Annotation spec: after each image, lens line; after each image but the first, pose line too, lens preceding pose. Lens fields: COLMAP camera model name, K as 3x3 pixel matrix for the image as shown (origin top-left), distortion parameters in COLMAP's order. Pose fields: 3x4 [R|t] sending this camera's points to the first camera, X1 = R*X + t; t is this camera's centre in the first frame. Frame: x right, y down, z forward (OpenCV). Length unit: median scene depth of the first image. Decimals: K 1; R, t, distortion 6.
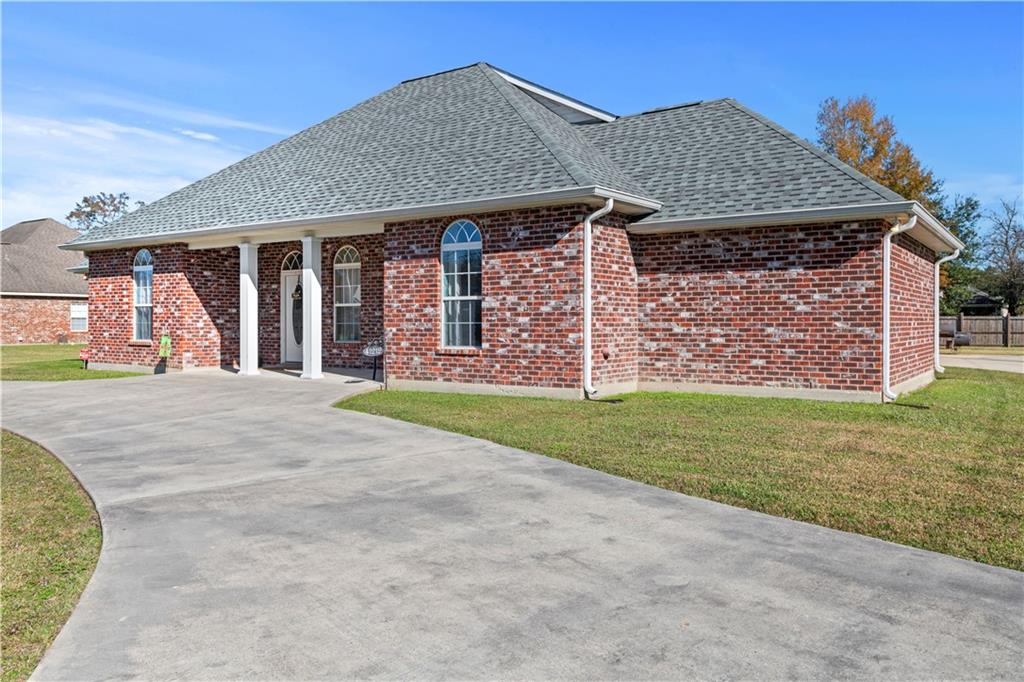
lens RADIAL K [[788.3, 0, 491.6], [0, 788.3, 320.8], [0, 0, 1]] dist [0.014657, -0.005901]
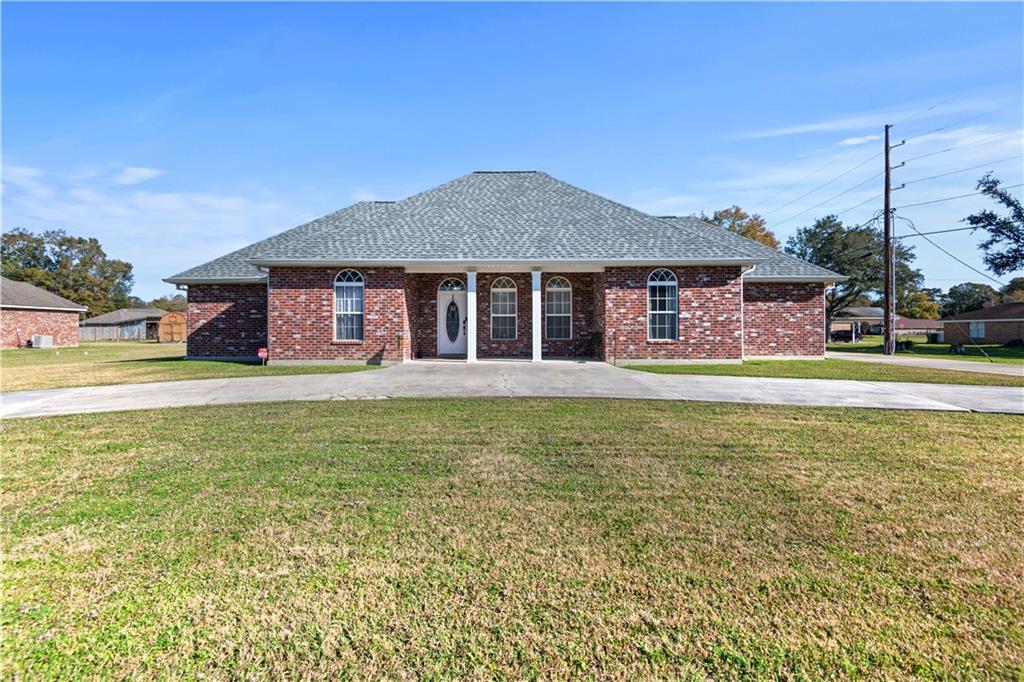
lens RADIAL K [[478.3, 0, 506.9], [0, 478.3, 326.5], [0, 0, 1]] dist [0.024821, -0.007712]
pose [[0.822137, 0.004938, 0.569268, -0.942471], [0.000395, 0.999957, -0.009245, 0.013618], [-0.569289, 0.007826, 0.822100, 0.300148]]
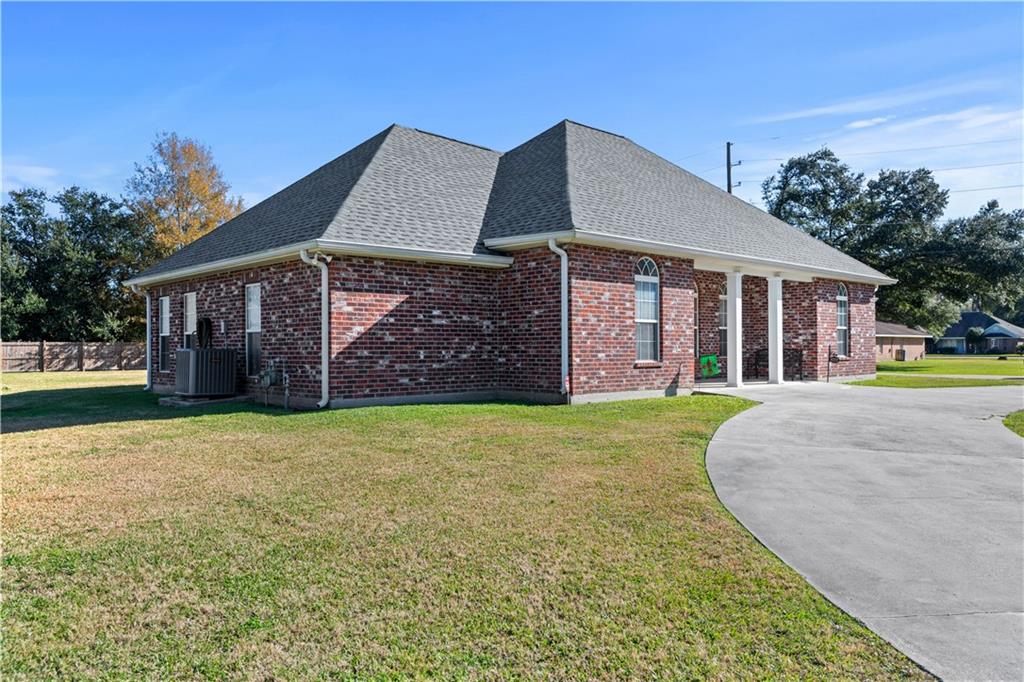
lens RADIAL K [[788.3, 0, 508.1], [0, 788.3, 341.2], [0, 0, 1]] dist [0.014657, -0.005901]
pose [[0.182082, 0.007901, 0.983252, -1.859529], [0.002527, 0.999961, -0.008503, 0.013475], [-0.983280, 0.004033, 0.182054, 1.389983]]
